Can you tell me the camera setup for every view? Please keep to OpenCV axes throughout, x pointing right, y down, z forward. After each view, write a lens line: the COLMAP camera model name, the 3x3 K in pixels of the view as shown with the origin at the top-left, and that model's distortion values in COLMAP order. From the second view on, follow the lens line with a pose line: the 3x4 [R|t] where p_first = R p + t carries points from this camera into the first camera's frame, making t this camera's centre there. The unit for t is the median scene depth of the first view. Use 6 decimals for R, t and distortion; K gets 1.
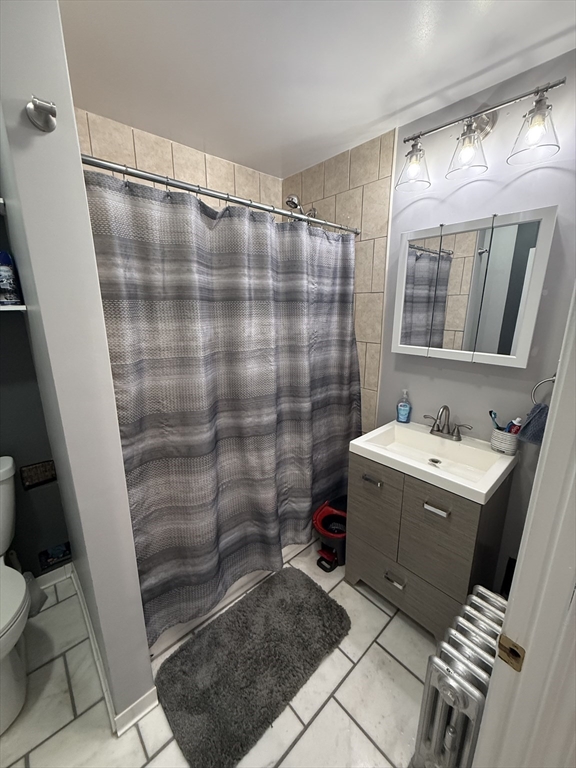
lens RADIAL K [[306.9, 0, 289.2], [0, 306.9, 383.9], [0, 0, 1]] dist [0.001064, -0.000231]
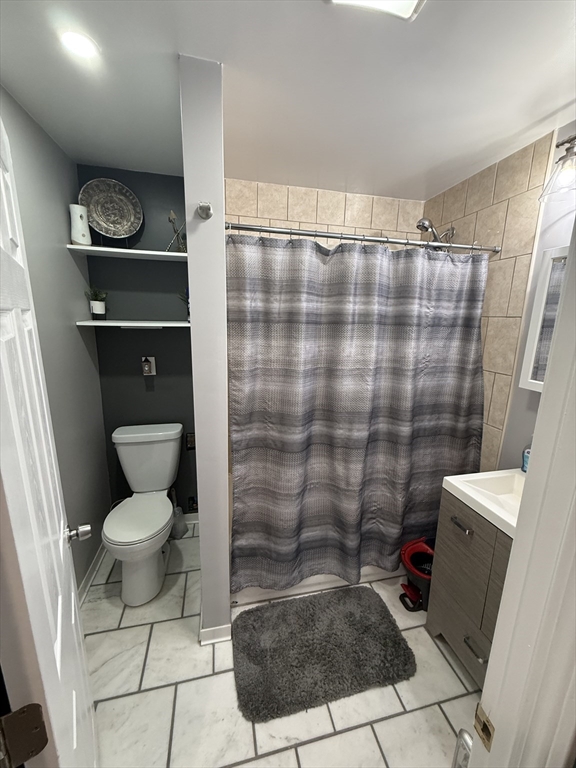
lens RADIAL K [[306.9, 0, 288.1], [0, 306.9, 384.0], [0, 0, 1]] dist [0.001064, -0.000231]
pose [[0.870523, 0.123547, -0.476367, 0.207032], [-0.143217, 0.989679, -0.005042, -0.018275], [0.470827, 0.072613, 0.879232, -0.060533]]
